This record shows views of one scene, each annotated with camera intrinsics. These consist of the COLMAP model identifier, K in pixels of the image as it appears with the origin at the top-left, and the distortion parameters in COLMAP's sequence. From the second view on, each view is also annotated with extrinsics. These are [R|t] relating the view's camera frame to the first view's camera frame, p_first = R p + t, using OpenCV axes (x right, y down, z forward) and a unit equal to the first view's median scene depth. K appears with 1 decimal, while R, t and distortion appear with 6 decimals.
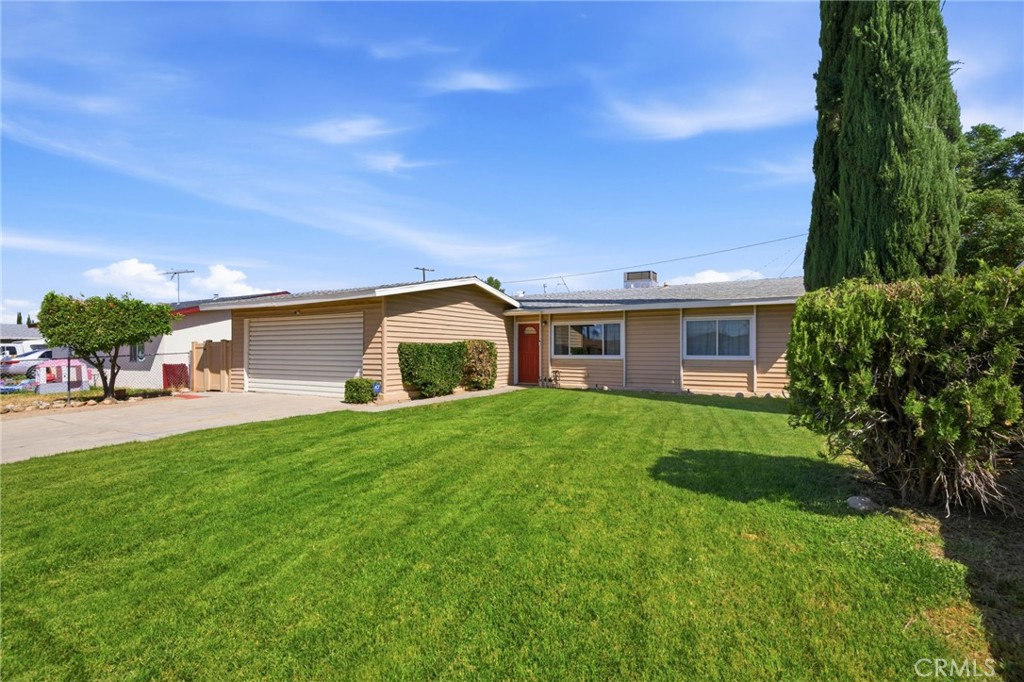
lens RADIAL K [[503.2, 0, 512.0], [0, 503.2, 341.0], [0, 0, 1]] dist [0.002838, 0.000717]
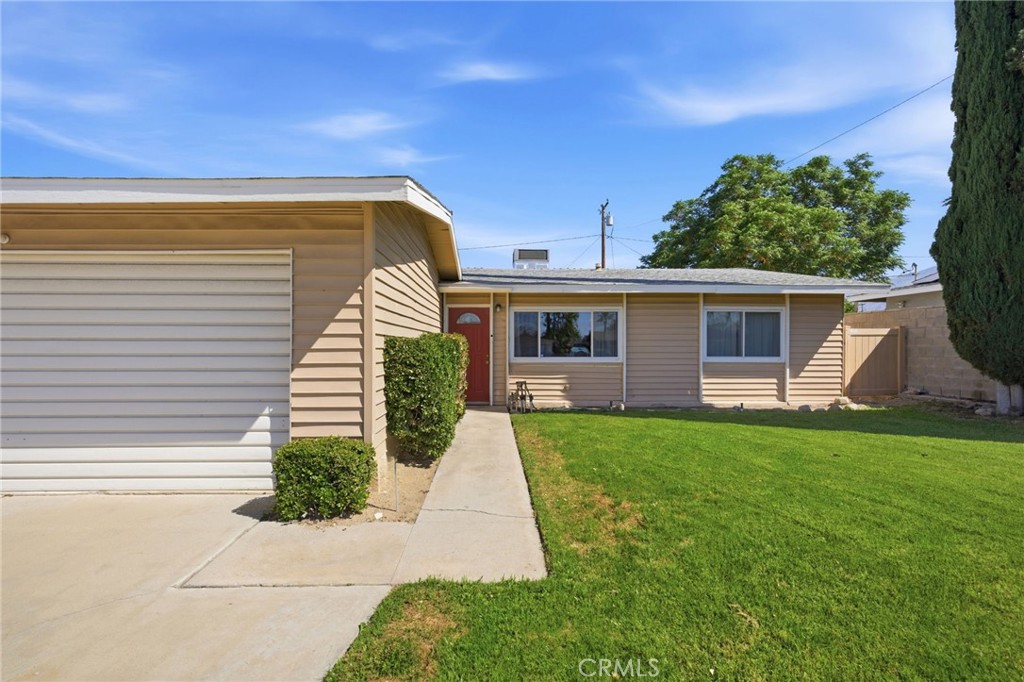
lens RADIAL K [[503.2, 0, 512.0], [0, 503.2, 341.0], [0, 0, 1]] dist [0.002838, 0.000717]
pose [[0.839650, 0.005115, 0.543104, -0.316460], [-0.010112, 0.999930, 0.006216, 0.003283], [-0.543034, -0.010711, 0.839642, 0.538192]]
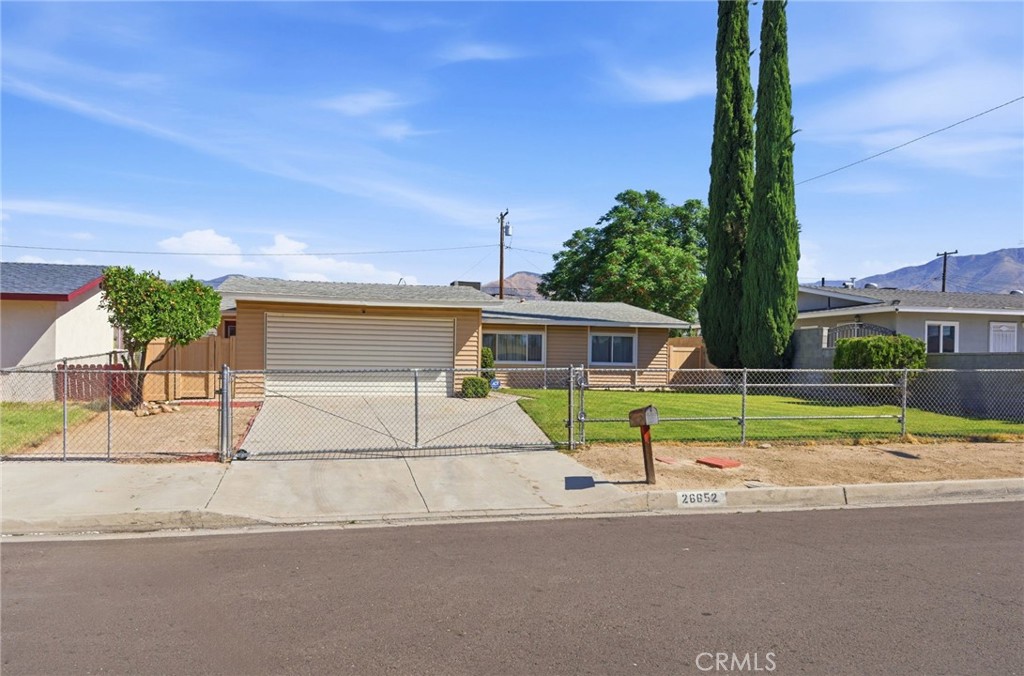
lens RADIAL K [[760.2, 0, 492.9], [0, 760.2, 363.8], [0, 0, 1]] dist [0.110487, -0.183491]
pose [[0.705610, 0.013251, 0.708476, -1.251451], [-0.027160, 0.999596, 0.008354, 0.023742], [-0.708080, -0.025137, 0.705685, -0.209173]]
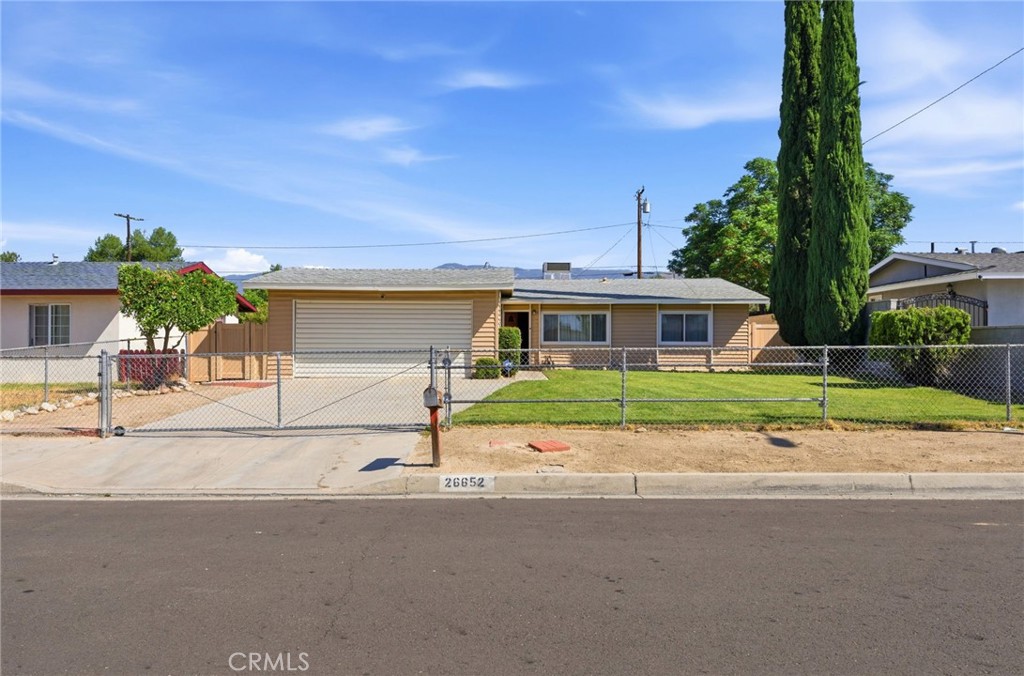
lens RADIAL K [[753.8, 0, 512.0], [0, 753.8, 338.0], [0, 0, 1]] dist [0.102000, -0.188282]
pose [[0.859929, 0.007867, 0.510353, -0.948708], [-0.011984, 0.999917, 0.004780, 0.015893], [-0.510273, -0.010227, 0.859952, -0.432969]]
